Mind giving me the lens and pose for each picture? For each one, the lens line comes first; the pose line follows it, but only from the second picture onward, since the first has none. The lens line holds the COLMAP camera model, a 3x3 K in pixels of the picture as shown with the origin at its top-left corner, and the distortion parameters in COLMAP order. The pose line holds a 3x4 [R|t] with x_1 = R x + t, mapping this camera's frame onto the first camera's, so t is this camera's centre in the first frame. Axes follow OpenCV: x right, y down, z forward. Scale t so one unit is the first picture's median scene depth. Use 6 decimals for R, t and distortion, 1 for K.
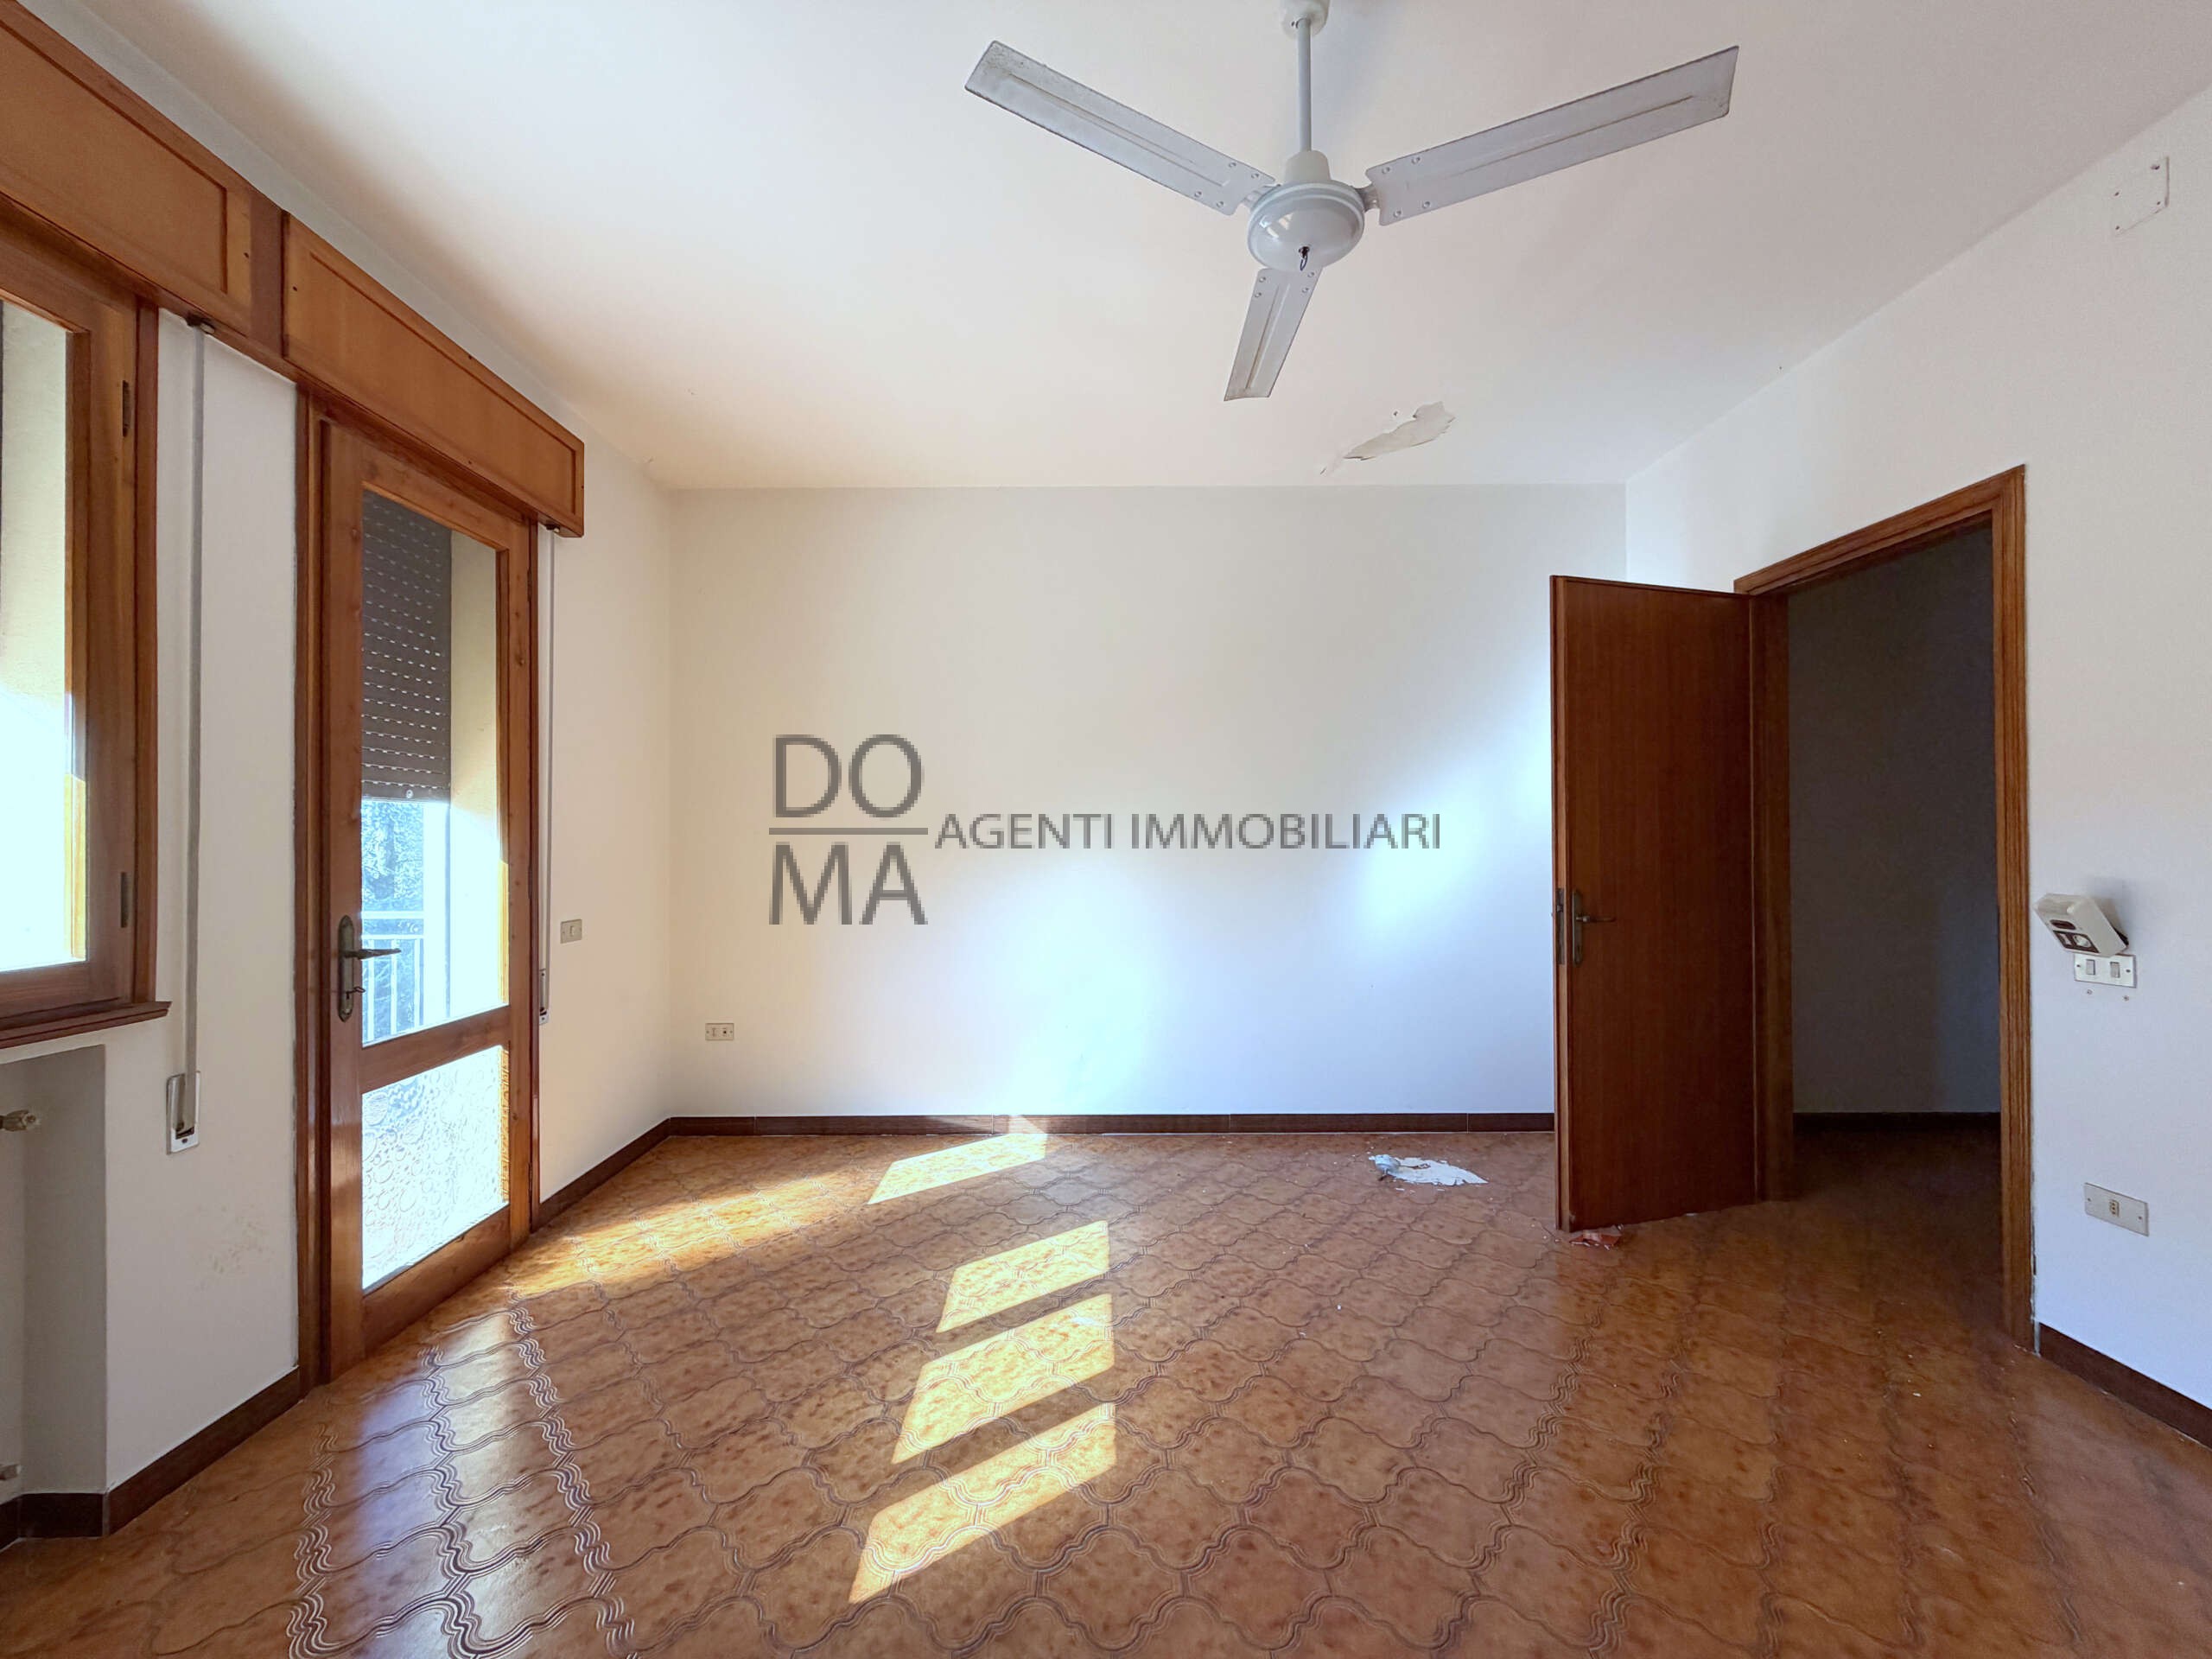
lens RADIAL K [[887.2, 0, 1099.2], [0, 887.2, 828.3], [0, 0, 1]] dist [0.001382, -0.000148]
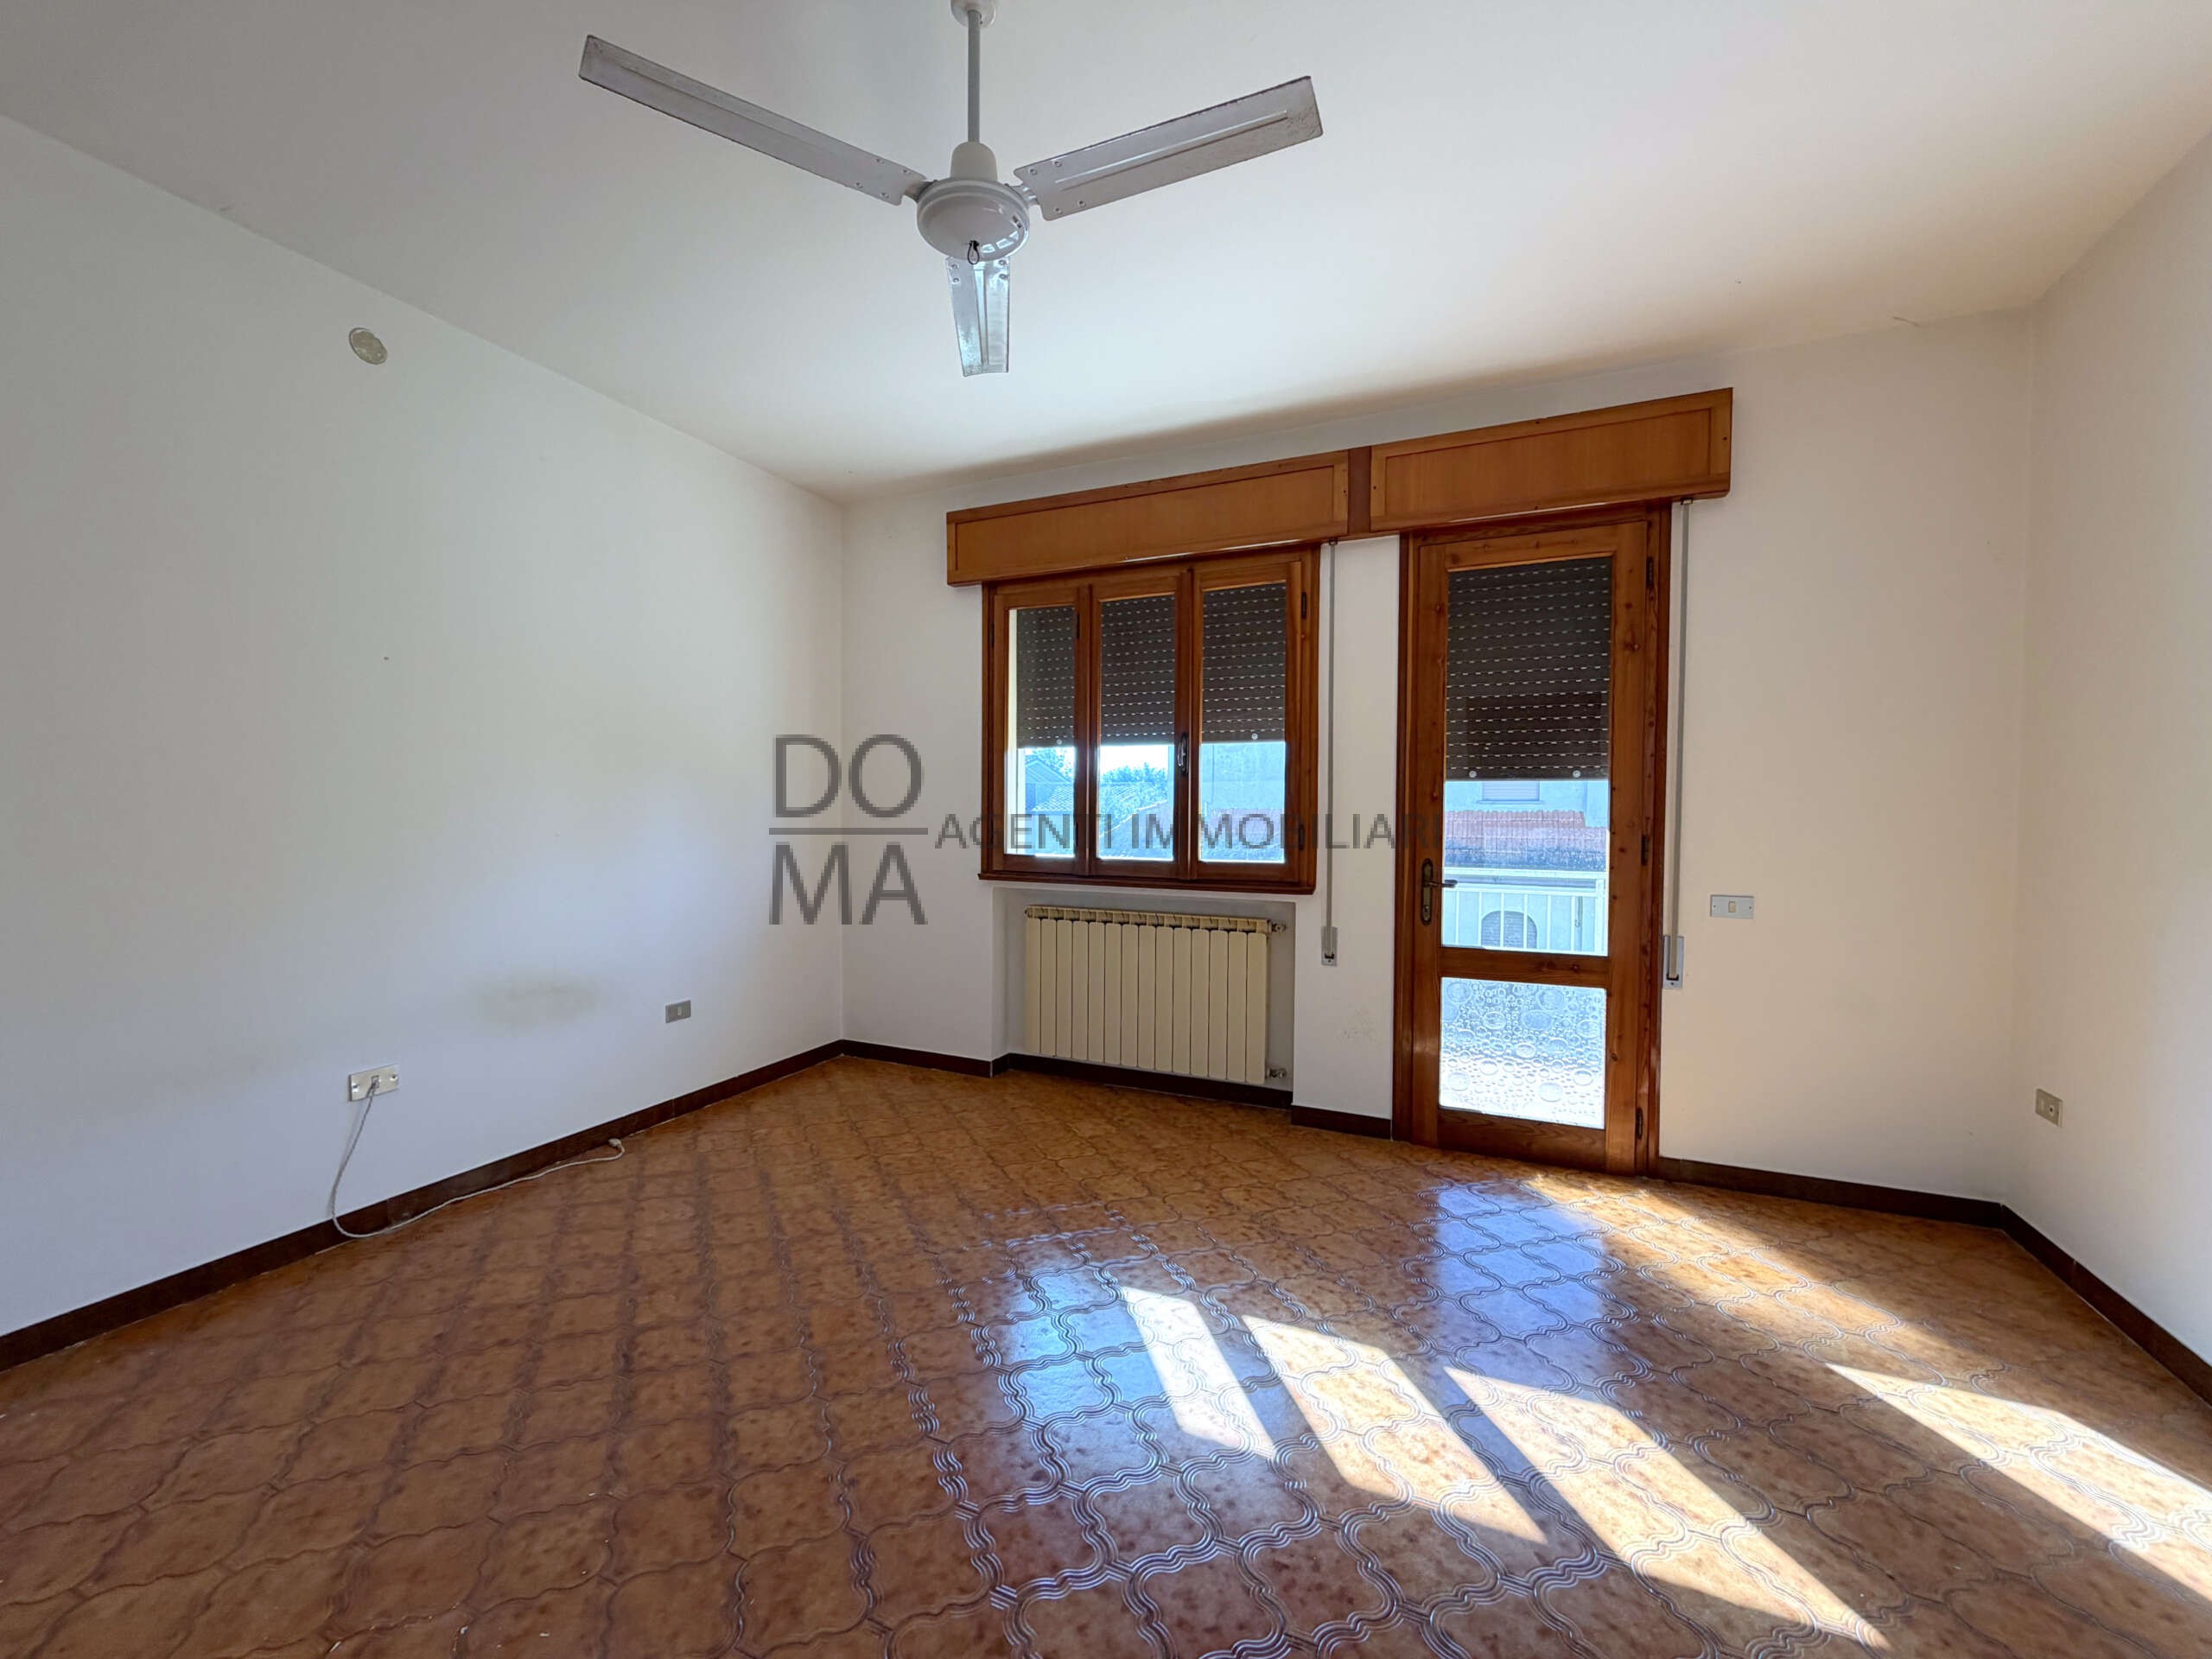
lens RADIAL K [[887.2, 0, 1099.2], [0, 887.2, 828.3], [0, 0, 1]] dist [0.001382, -0.000148]
pose [[-0.415270, 0.026838, -0.909302, 0.721245], [0.006115, 0.999624, 0.026711, 0.000771], [0.909678, 0.005532, -0.415278, 1.000213]]
